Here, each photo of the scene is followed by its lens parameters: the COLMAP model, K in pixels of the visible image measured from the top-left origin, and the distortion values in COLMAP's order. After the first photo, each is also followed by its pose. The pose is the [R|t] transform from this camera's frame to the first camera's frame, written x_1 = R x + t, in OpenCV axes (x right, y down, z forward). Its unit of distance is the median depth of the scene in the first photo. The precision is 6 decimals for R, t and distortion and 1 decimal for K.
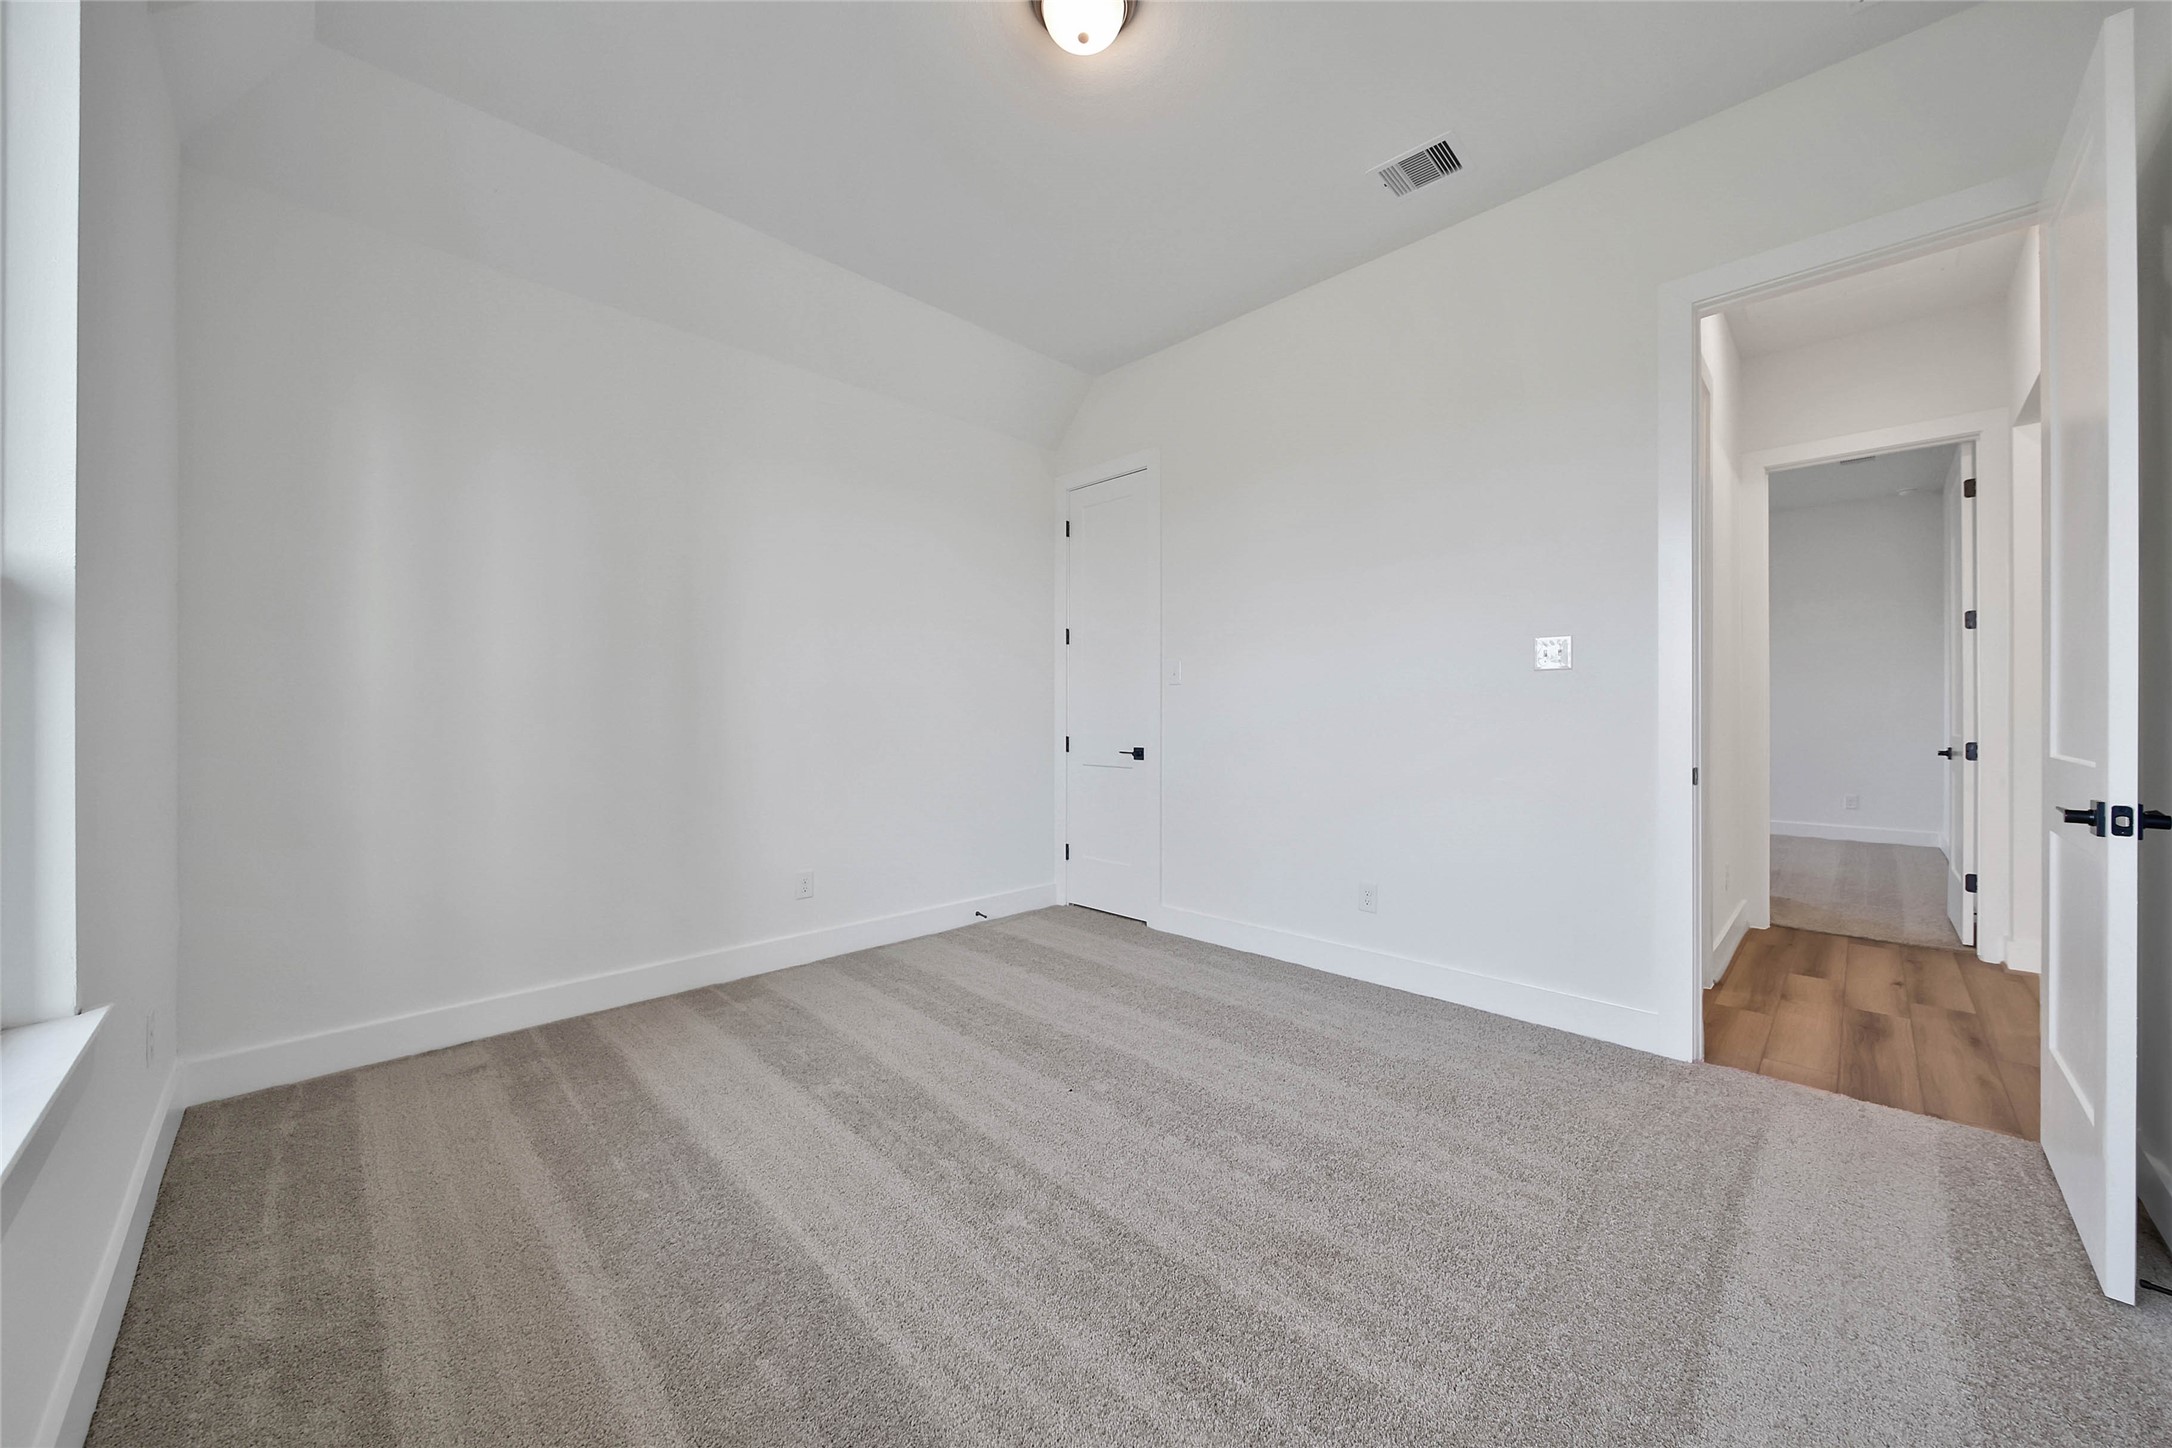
lens RADIAL K [[773.5, 0, 1085.3], [0, 773.5, 715.7], [0, 0, 1]] dist [-0.001114, -0.000395]
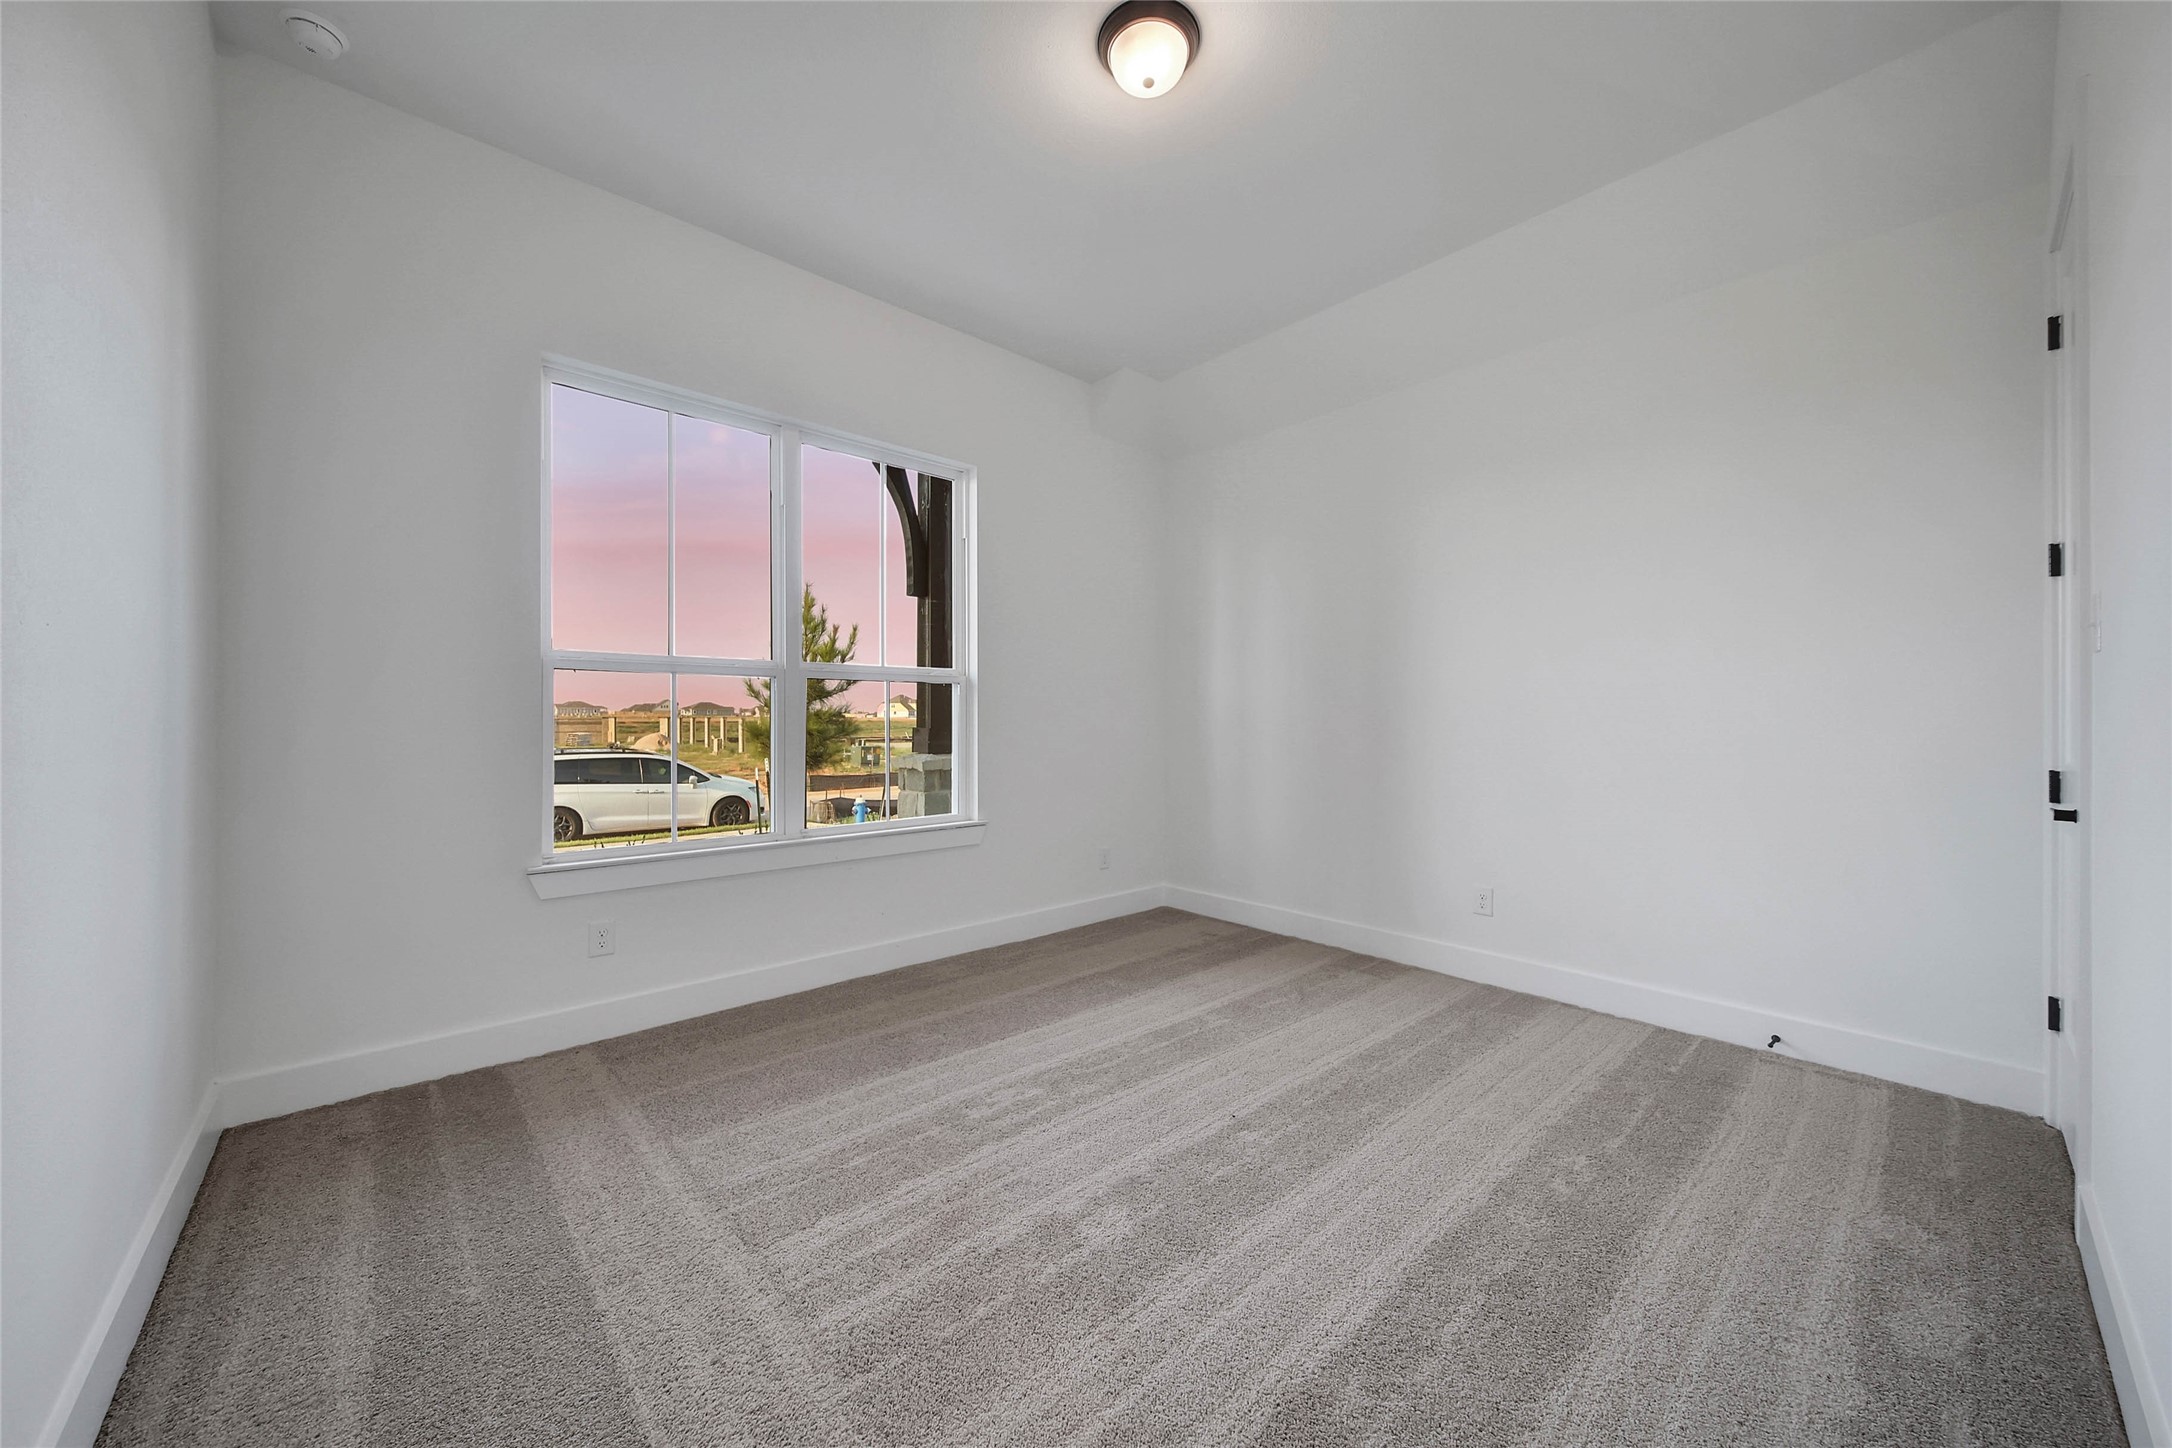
lens RADIAL K [[773.5, 0, 1085.3], [0, 773.5, 715.7], [0, 0, 1]] dist [-0.001114, -0.000395]
pose [[-0.060930, -0.002704, -0.998138, 0.902356], [0.004649, 0.999985, -0.002993, -0.012093], [0.998131, -0.004823, -0.060916, 0.828980]]
